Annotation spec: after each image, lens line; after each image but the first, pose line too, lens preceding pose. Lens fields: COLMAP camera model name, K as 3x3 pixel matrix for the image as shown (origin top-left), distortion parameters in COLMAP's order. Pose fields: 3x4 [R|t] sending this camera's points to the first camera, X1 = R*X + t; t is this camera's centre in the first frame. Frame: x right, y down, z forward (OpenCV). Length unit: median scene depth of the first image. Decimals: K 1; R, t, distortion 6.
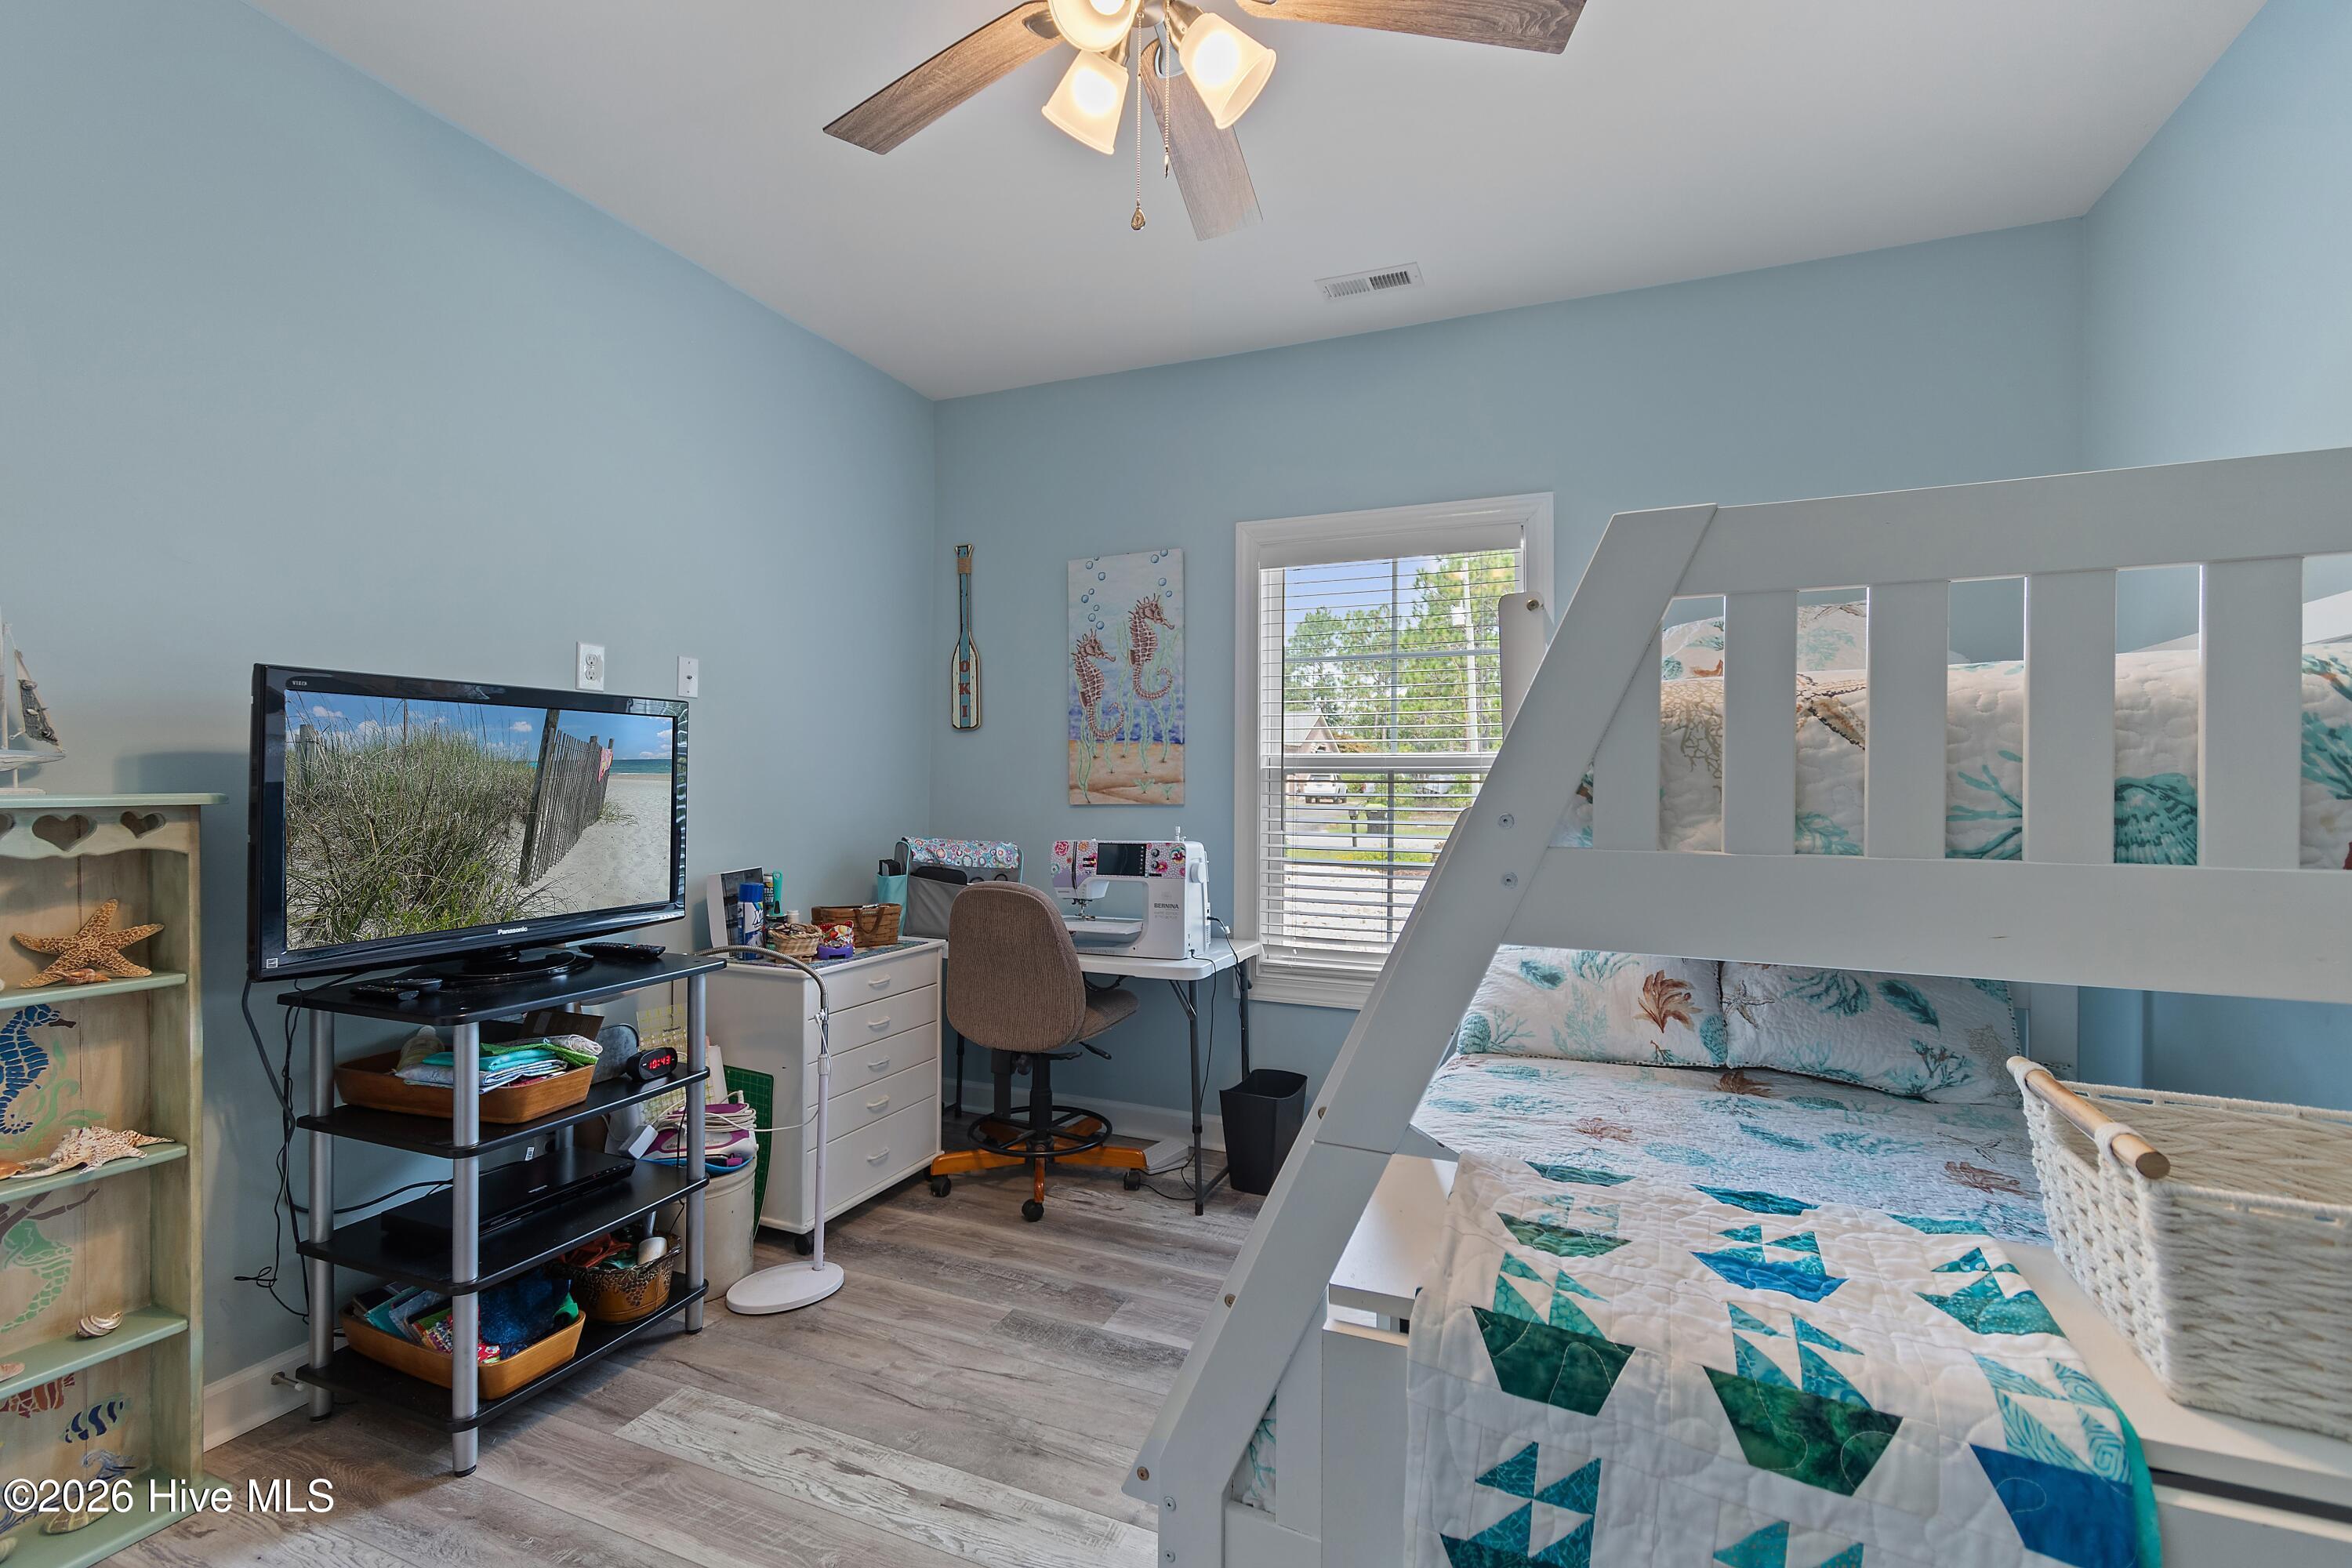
lens RADIAL K [[1034.8, 0, 1171.2], [0, 1034.8, 786.9], [0, 0, 1]] dist [0.005851, -0.002558]
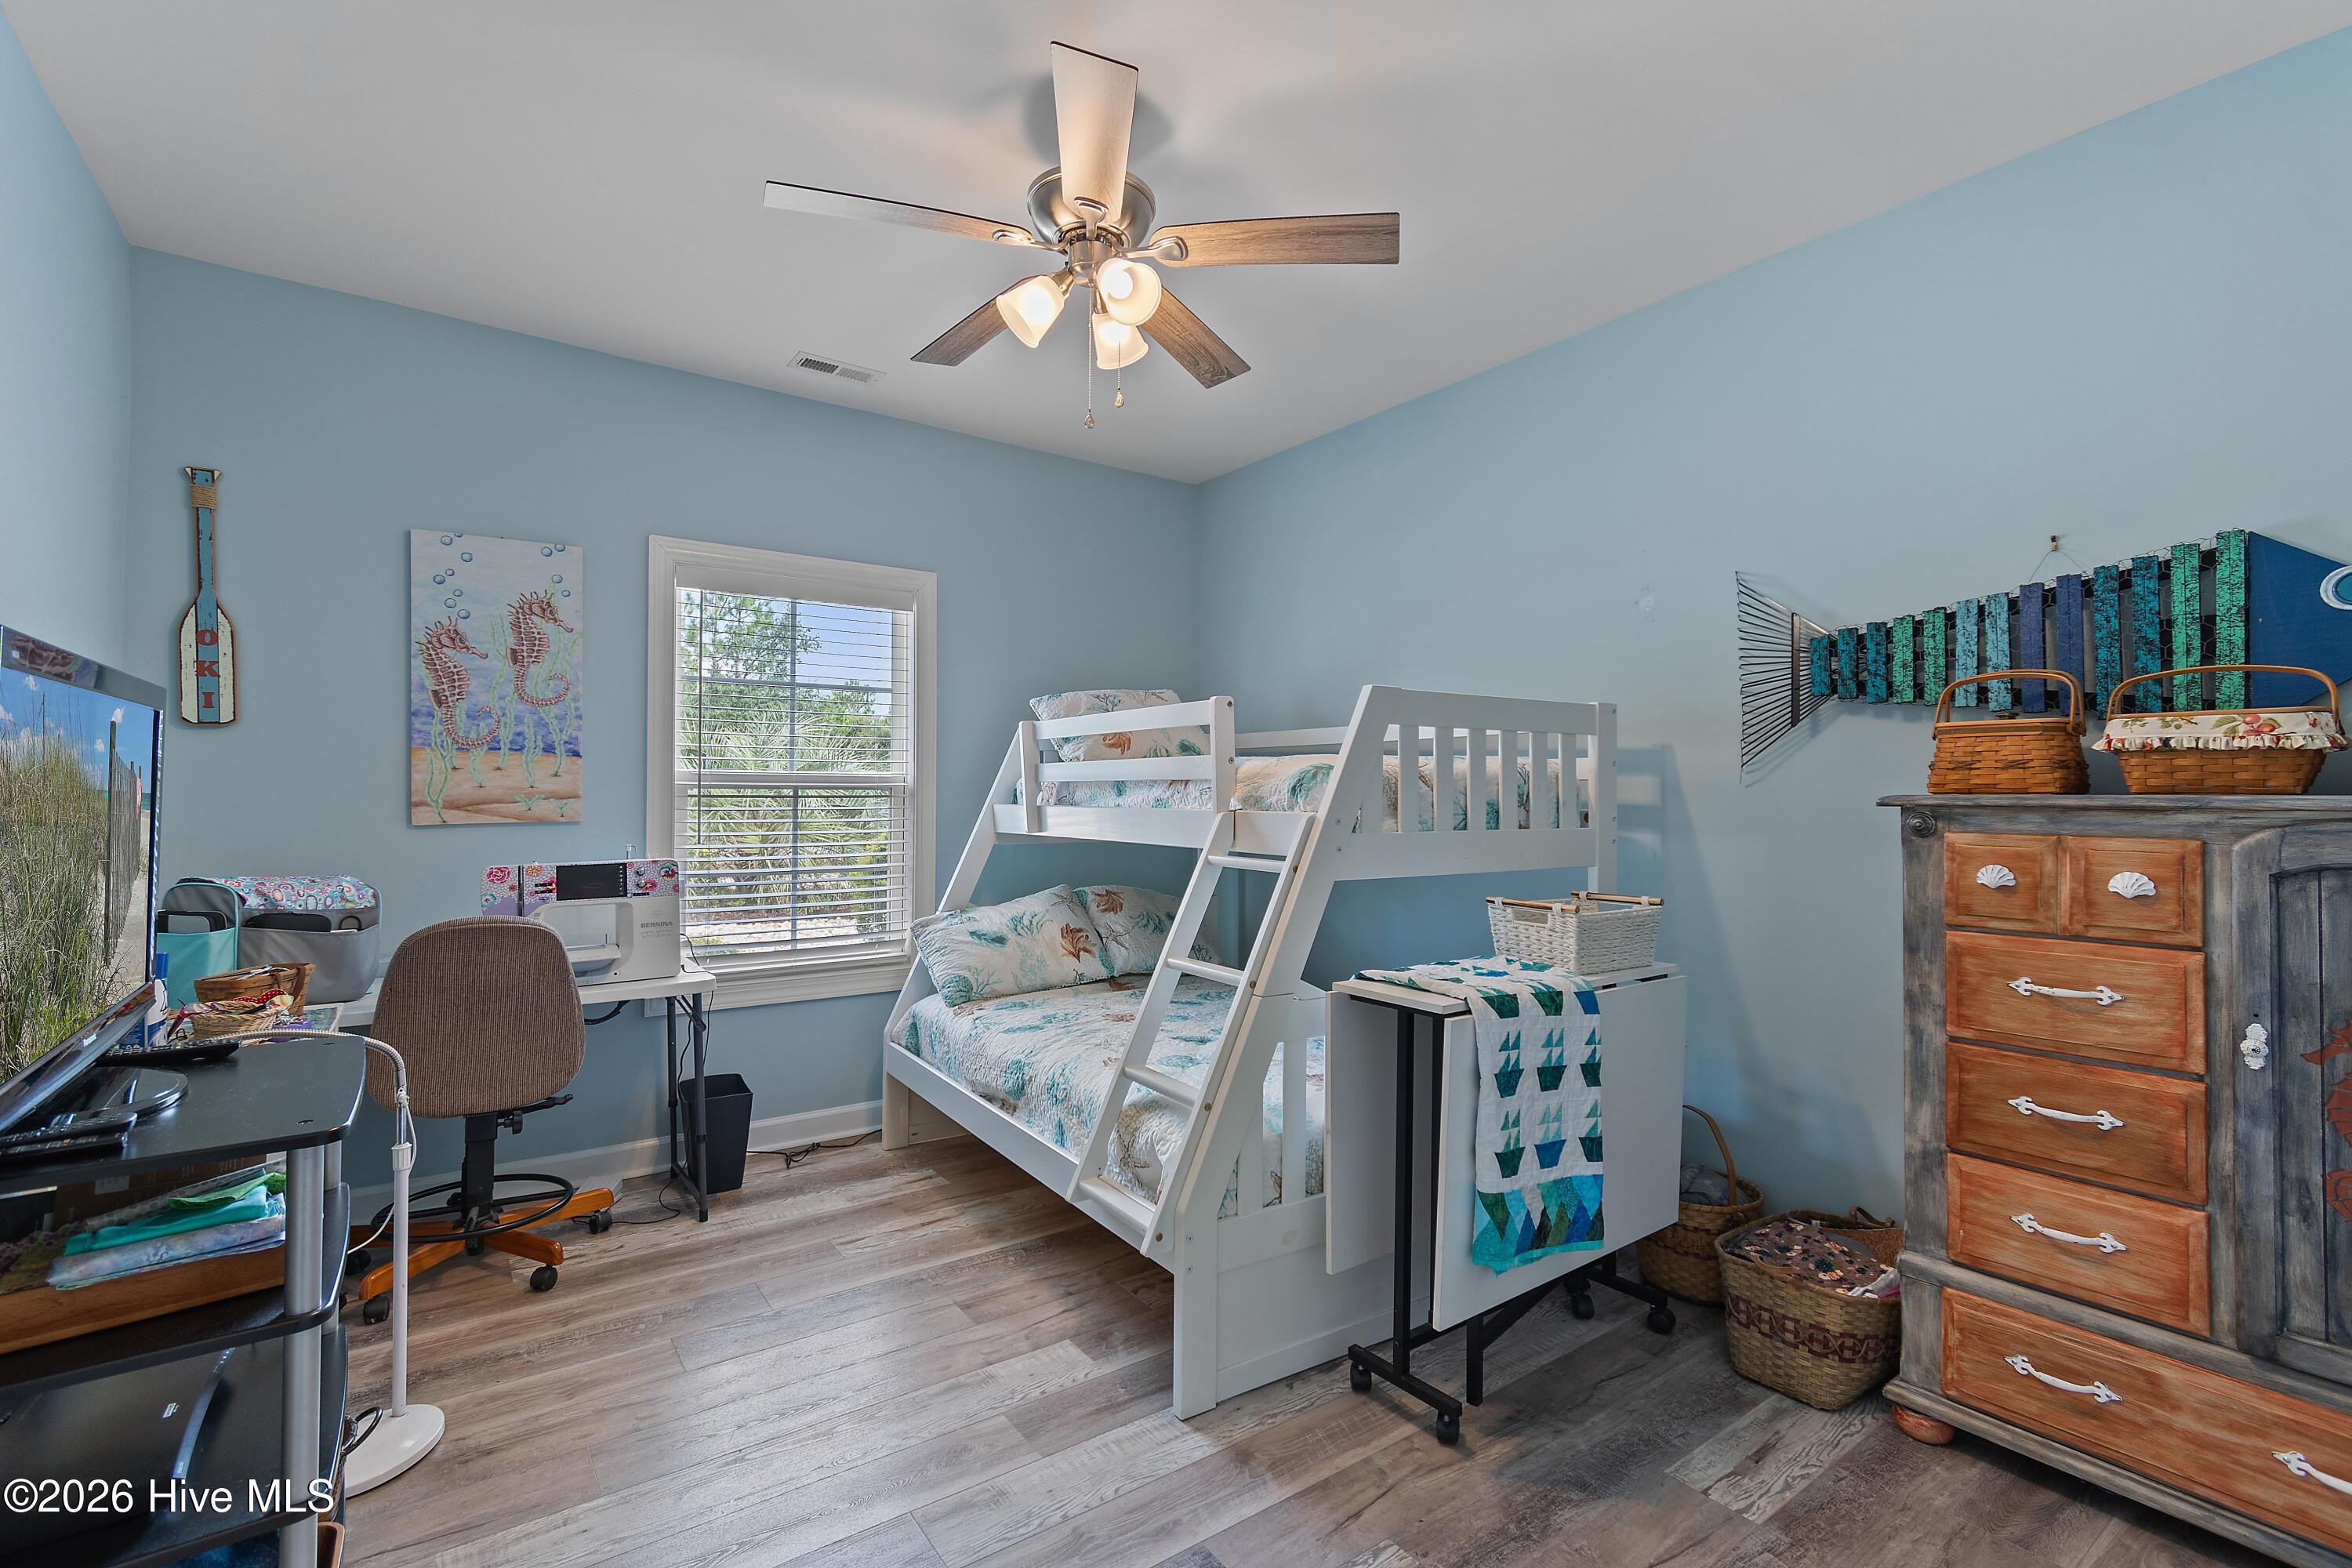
lens RADIAL K [[1034.8, 0, 1186.6], [0, 1034.8, 793.1], [0, 0, 1]] dist [0.005851, -0.002558]
pose [[0.523158, -0.002094, 0.852233, -0.512317], [0.002152, 0.999997, 0.001136, -0.008839], [-0.852233, 0.001240, 0.523161, 0.048548]]
